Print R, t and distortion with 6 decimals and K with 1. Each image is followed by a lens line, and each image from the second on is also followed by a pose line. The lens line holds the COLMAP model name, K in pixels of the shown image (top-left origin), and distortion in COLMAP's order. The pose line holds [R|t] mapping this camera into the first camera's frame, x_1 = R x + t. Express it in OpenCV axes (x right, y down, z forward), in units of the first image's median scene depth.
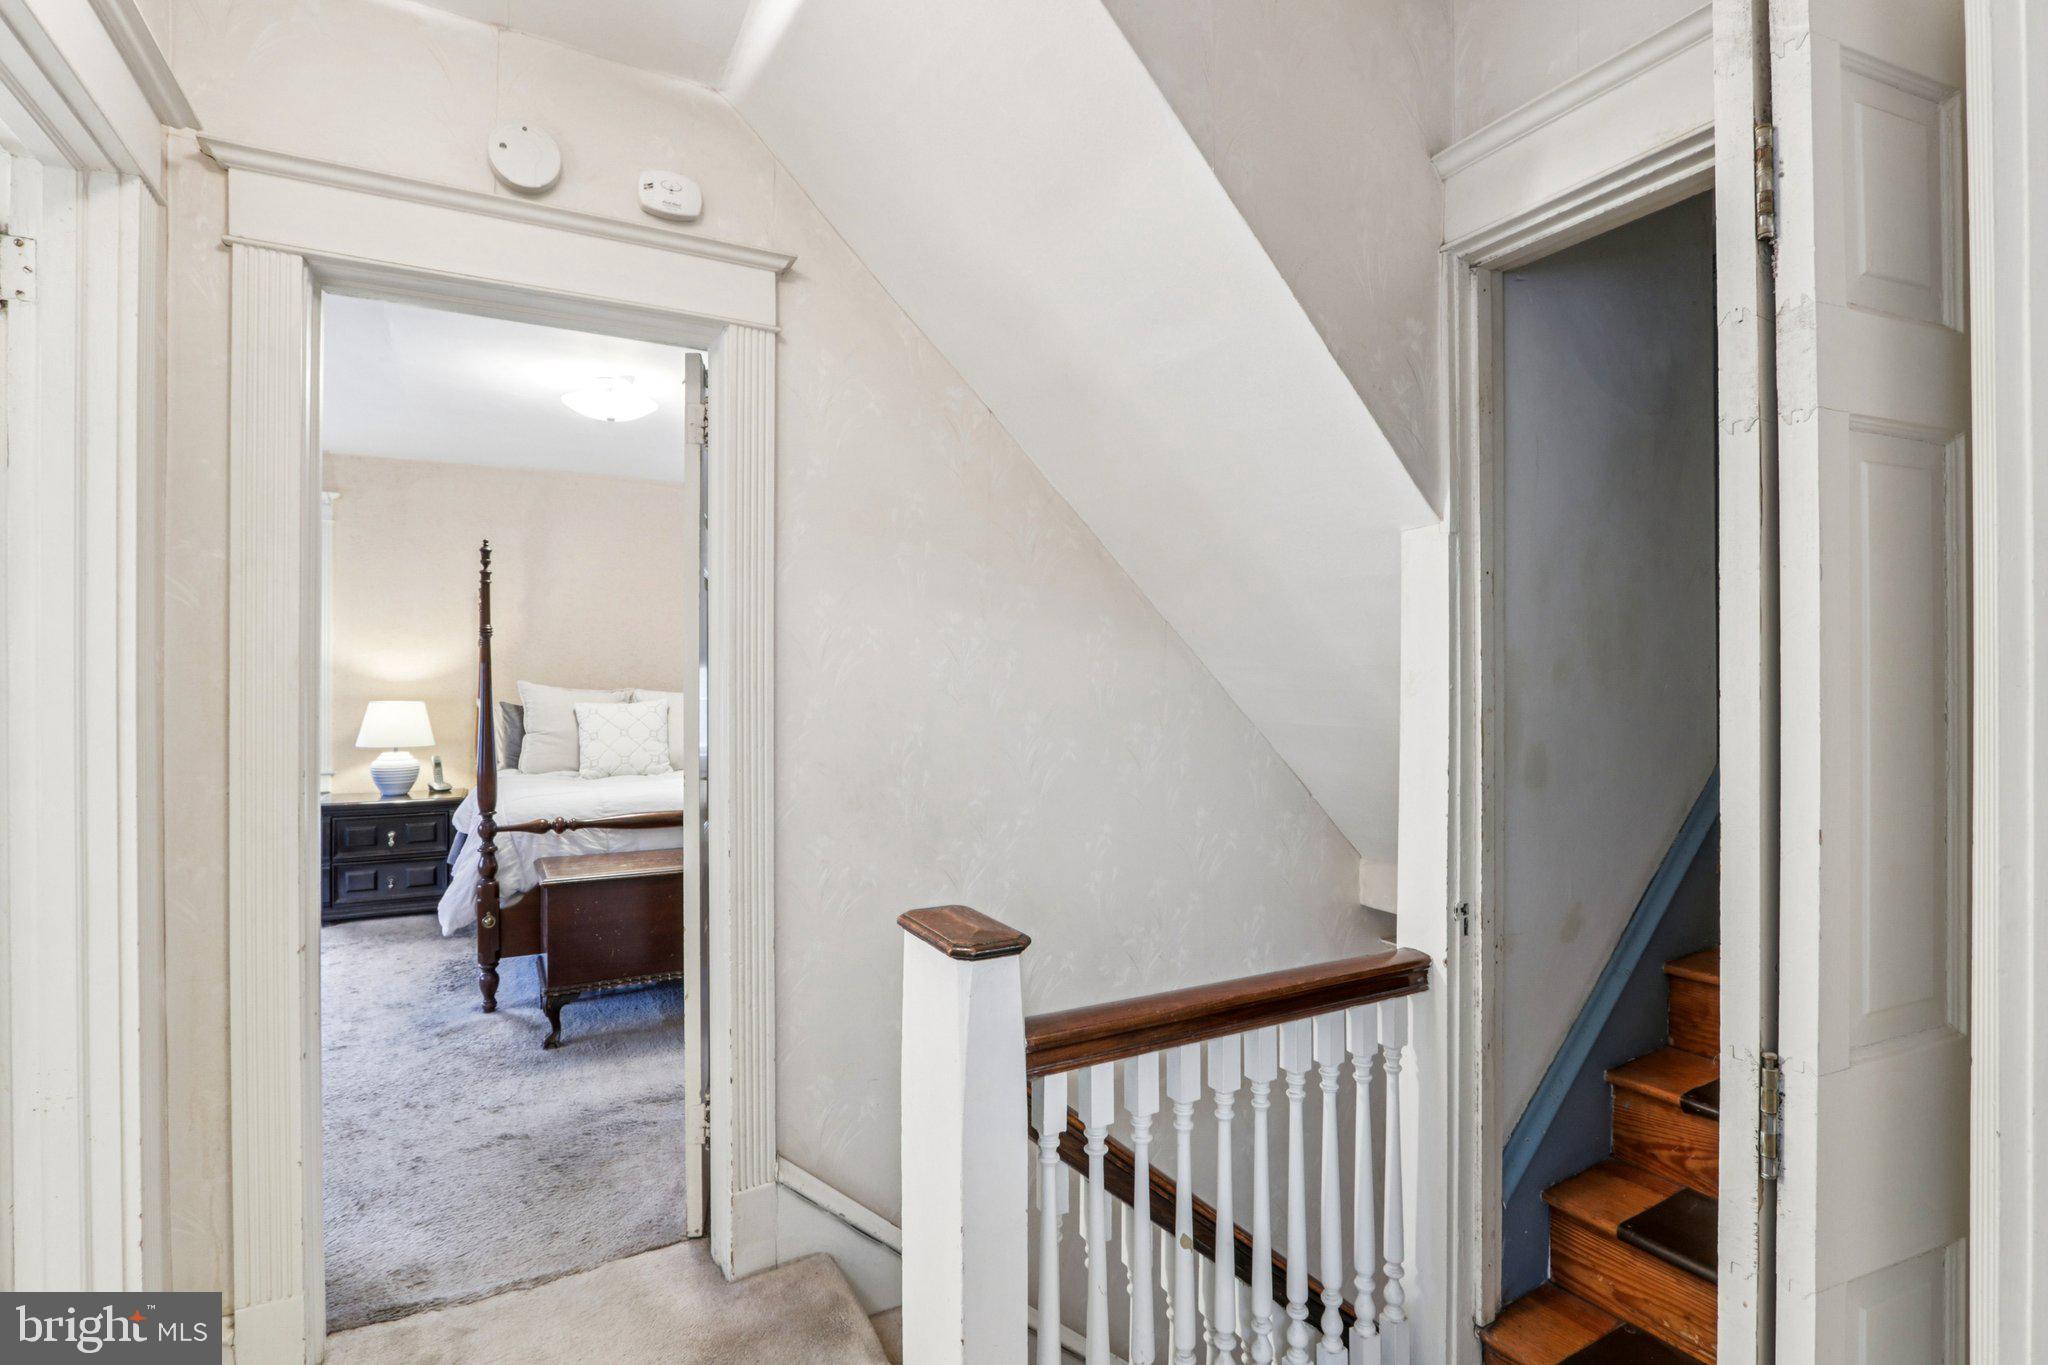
lens RADIAL K [[963.8, 0, 1021.3], [0, 963.8, 679.9], [0, 0, 1]] dist [0.000644, -0.000260]
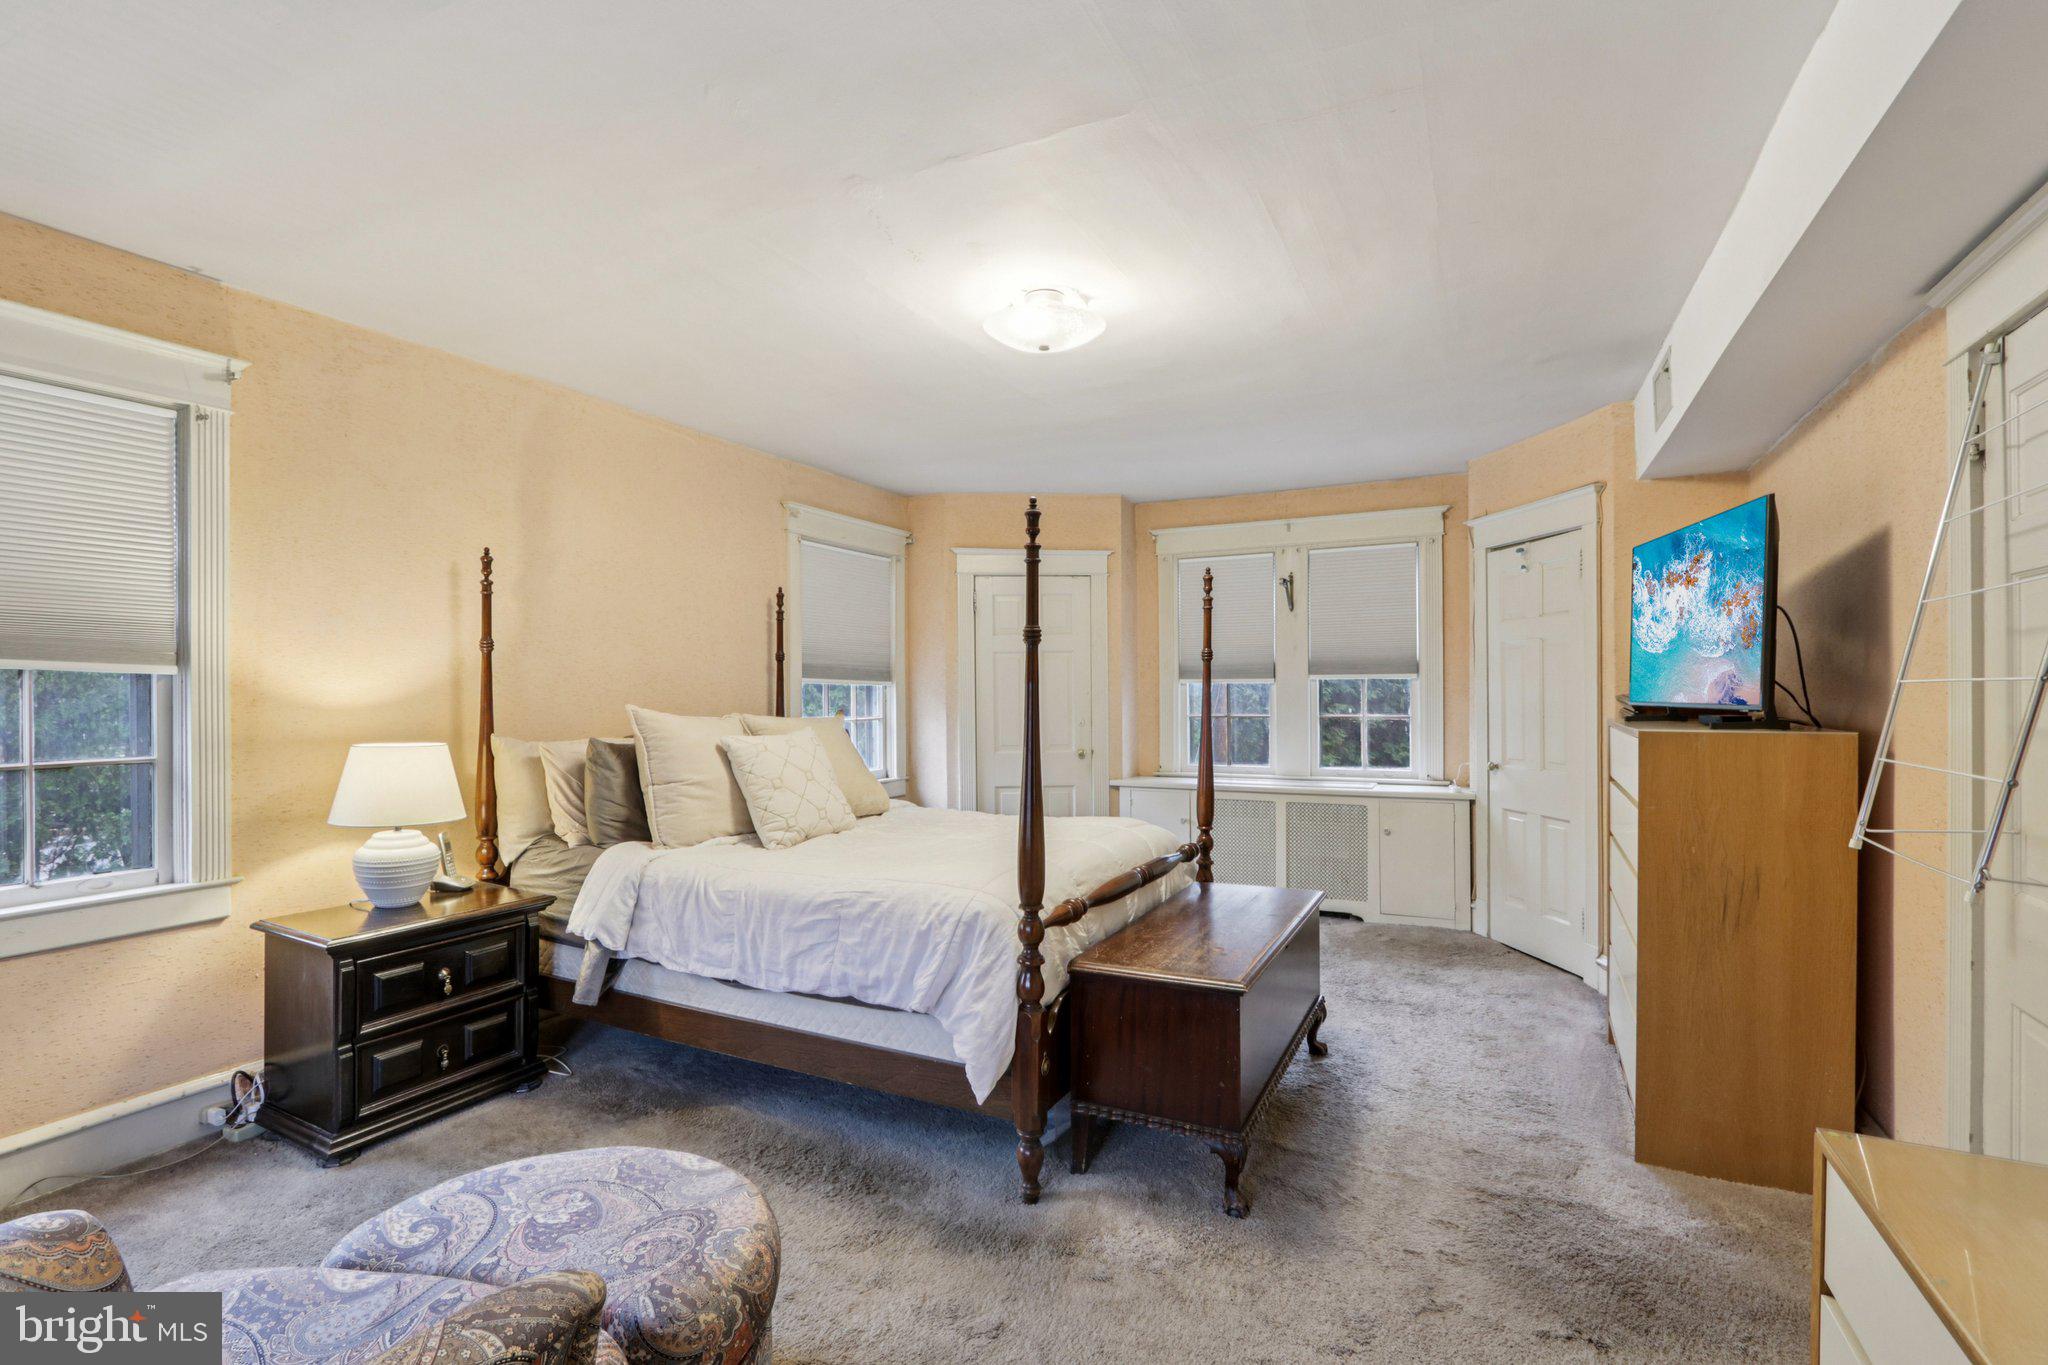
lens RADIAL K [[963.8, 0, 1015.8], [0, 963.8, 690.5], [0, 0, 1]] dist [0.000644, -0.000260]
pose [[0.831983, -0.001003, 0.554800, -0.687388], [0.003860, 0.999985, -0.003981, -0.005553], [-0.554787, 0.005453, 0.831974, 0.327949]]
